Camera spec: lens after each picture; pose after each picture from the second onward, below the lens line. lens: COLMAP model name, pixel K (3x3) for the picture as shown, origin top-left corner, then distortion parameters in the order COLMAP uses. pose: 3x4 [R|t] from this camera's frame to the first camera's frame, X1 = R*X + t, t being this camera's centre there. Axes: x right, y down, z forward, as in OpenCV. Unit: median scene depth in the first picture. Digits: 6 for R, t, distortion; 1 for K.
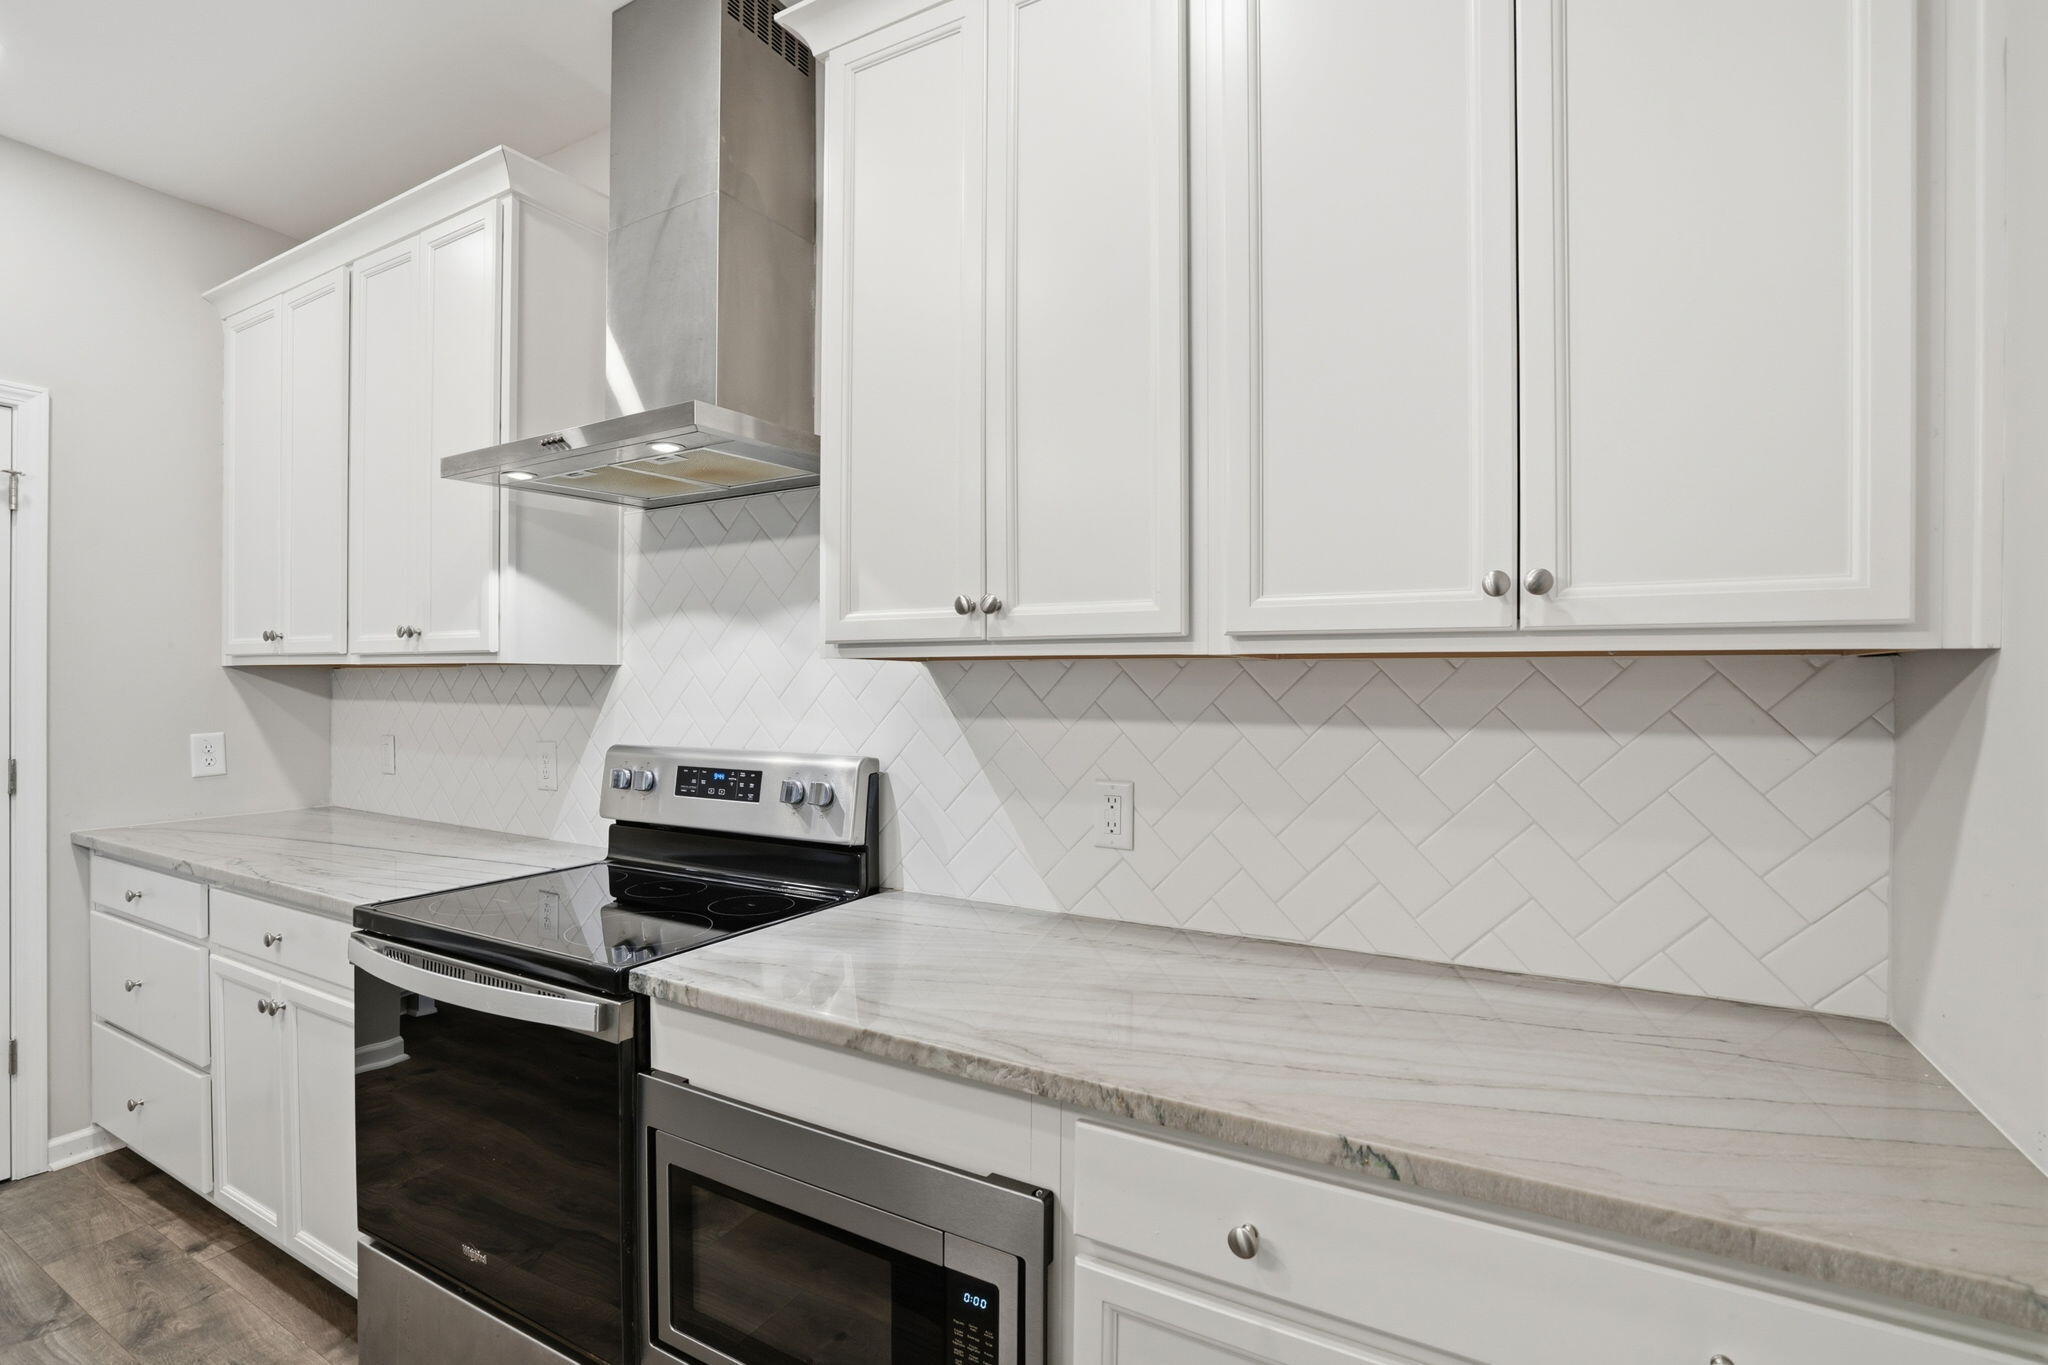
lens RADIAL K [[949.3, 0, 1024.0], [0, 949.3, 682.5], [0, 0, 1]] dist [-0.059509, 0.017467]
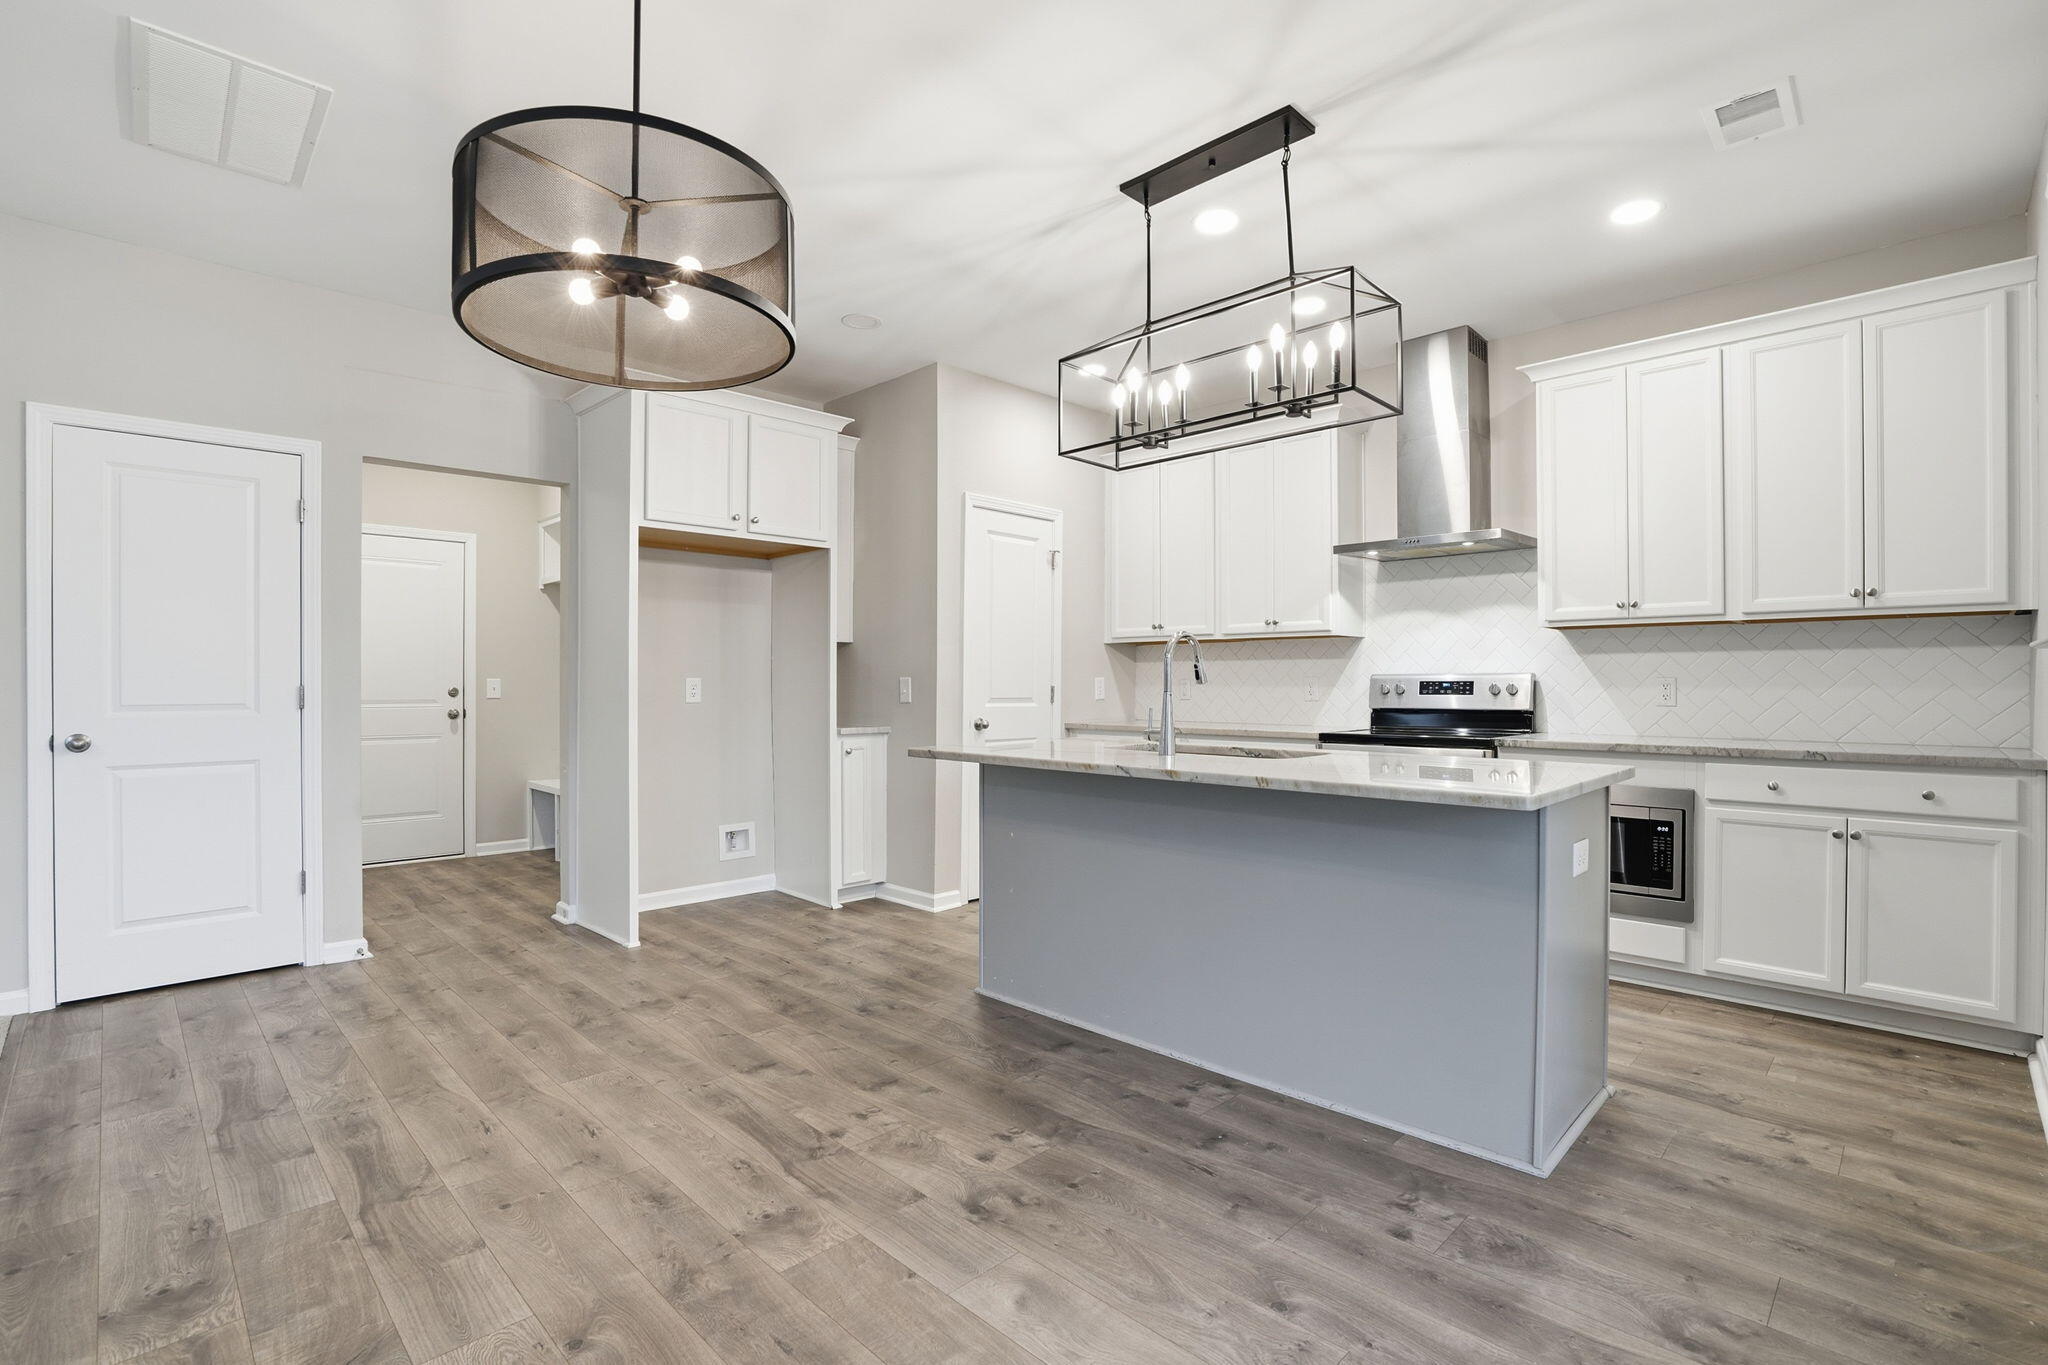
lens RADIAL K [[946.8, 0, 1020.5], [0, 946.8, 681.4], [0, 0, 1]] dist [-0.059098, 0.020638]
pose [[0.963140, -0.004100, -0.268969, -0.774109], [0.002946, 0.999985, -0.004693, 0.110436], [0.268985, 0.003728, 0.963137, -1.528866]]
